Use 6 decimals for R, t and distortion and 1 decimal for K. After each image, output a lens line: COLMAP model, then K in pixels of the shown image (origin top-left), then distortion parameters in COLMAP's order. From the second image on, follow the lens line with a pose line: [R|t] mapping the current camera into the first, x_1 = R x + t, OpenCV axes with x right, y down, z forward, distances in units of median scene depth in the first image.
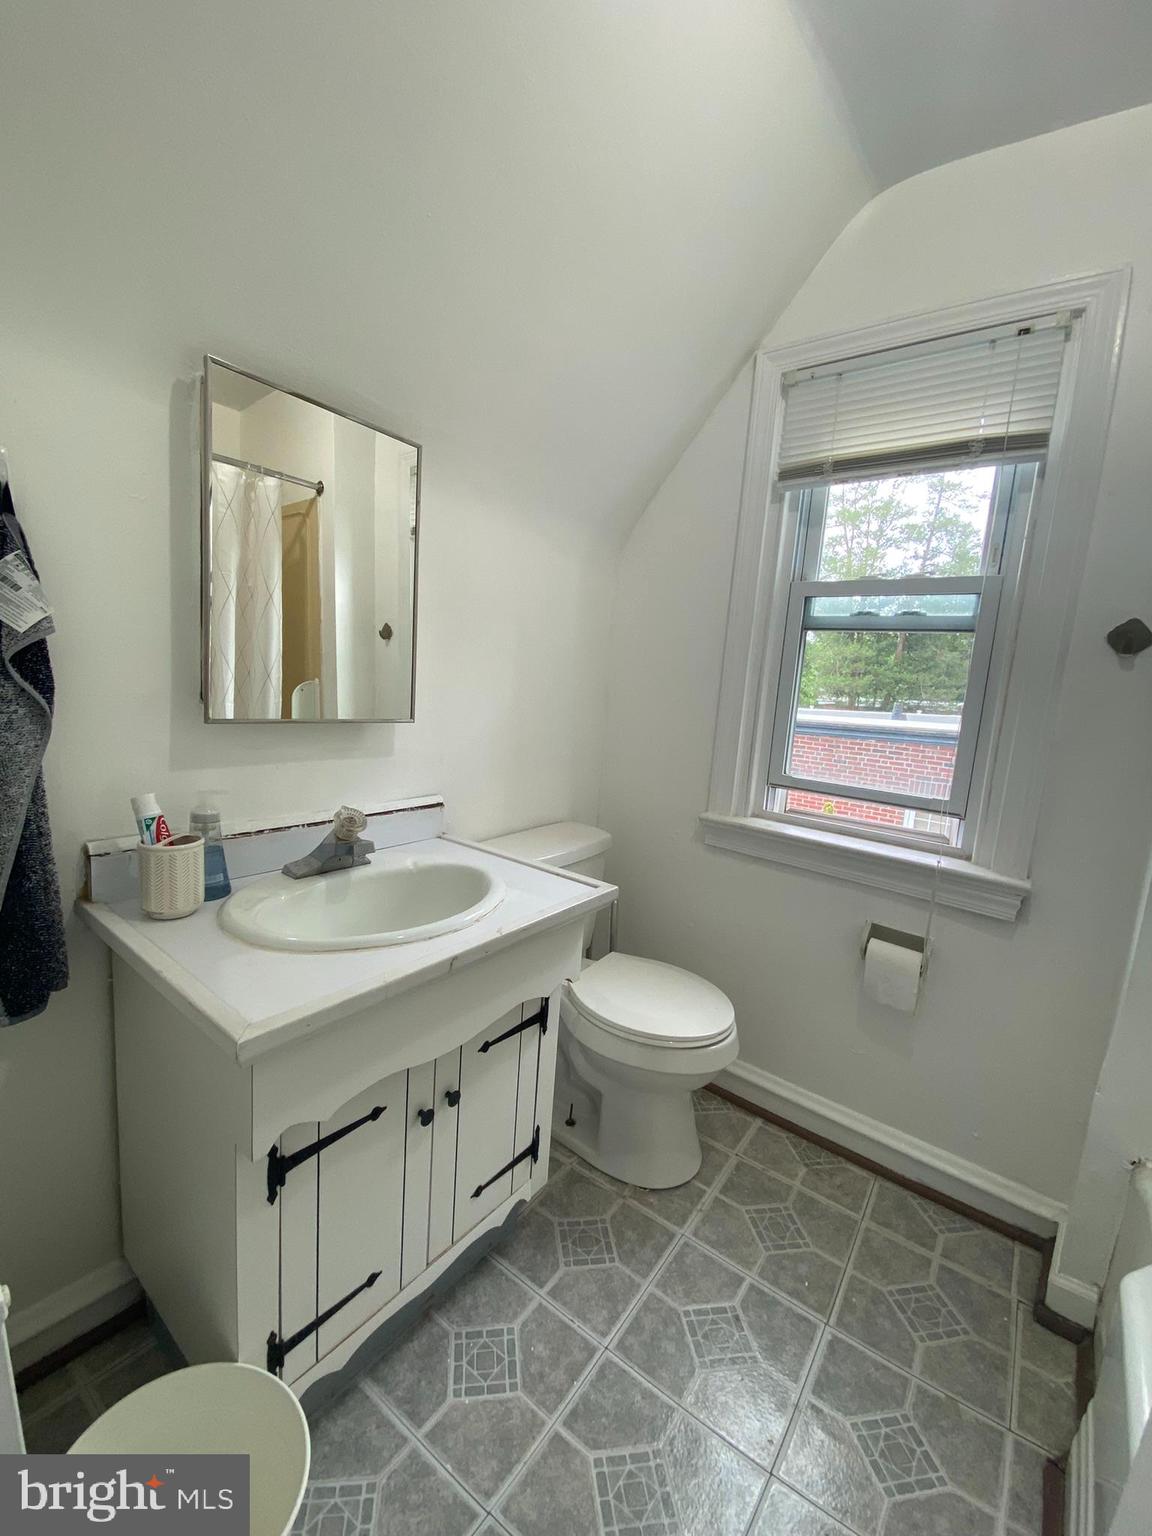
lens RADIAL K [[622.2, 0, 571.7], [0, 622.2, 764.8], [0, 0, 1]] dist [-0.000347, -0.013451]
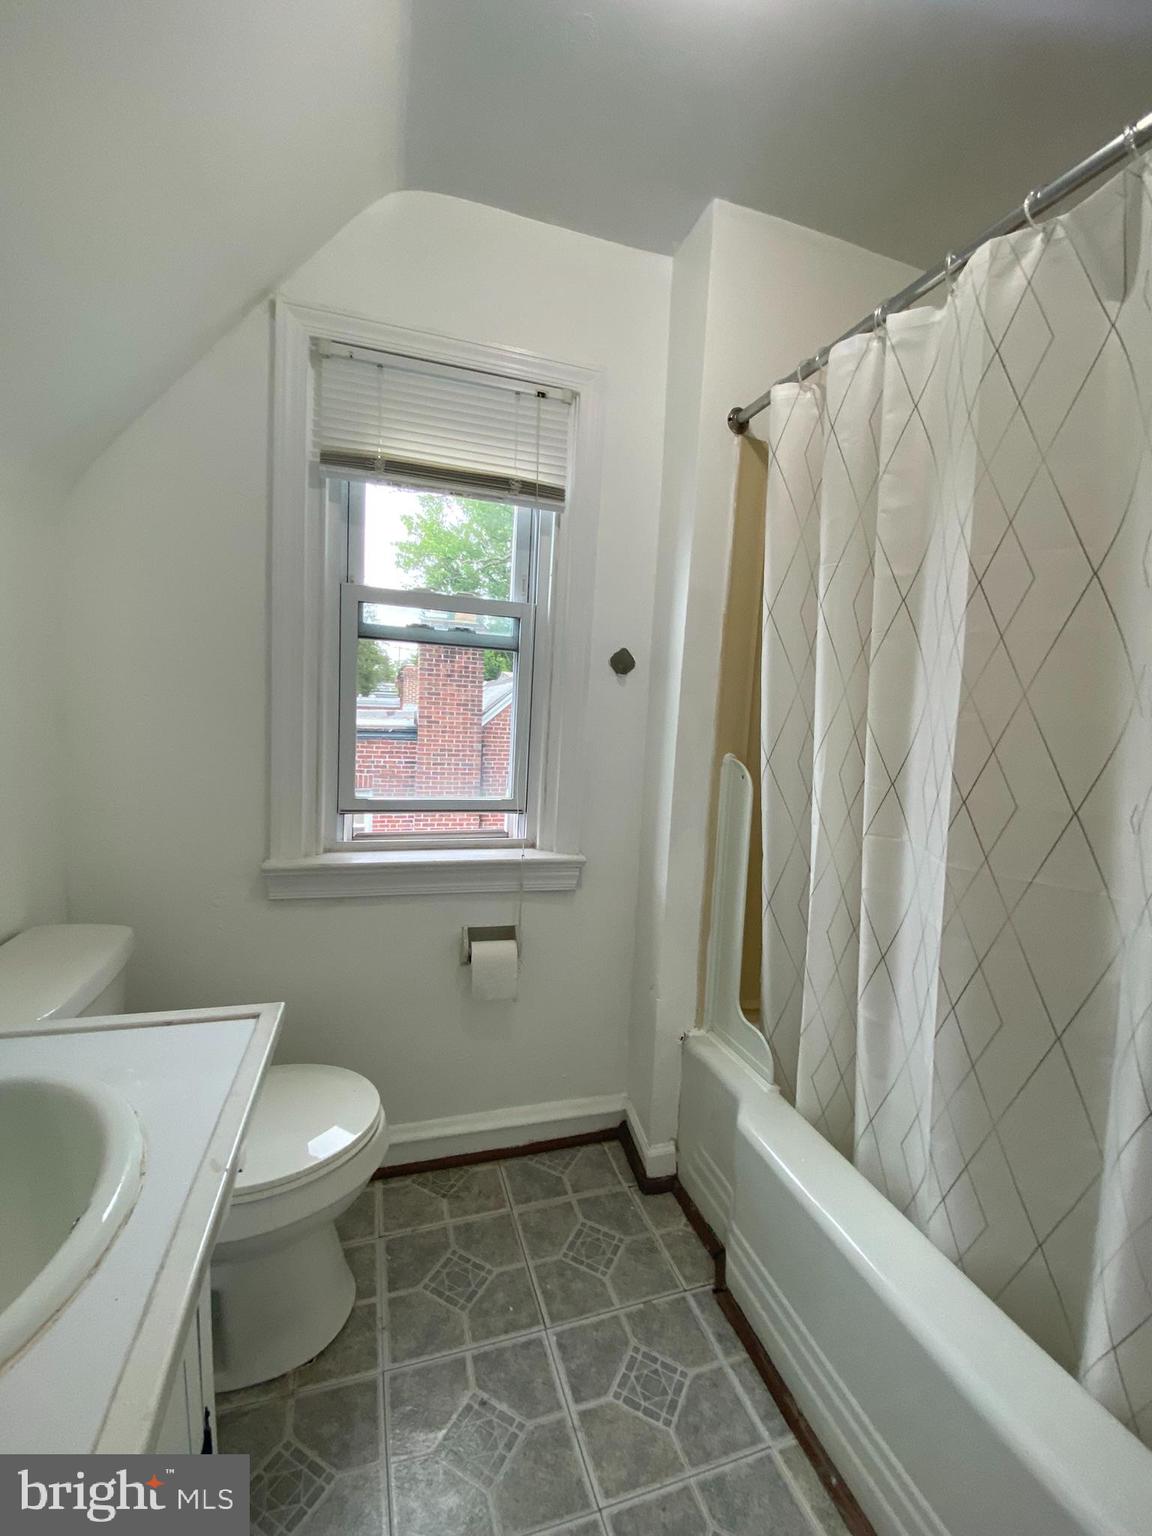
lens RADIAL K [[619.0, 0, 576.0], [0, 619.0, 768.0], [0, 0, 1]] dist [0.024386, -0.024523]
pose [[0.574550, -0.111926, 0.810781, -0.236821], [0.109119, 0.992237, 0.059650, -0.055261], [-0.811163, 0.054200, 0.582303, 0.257266]]
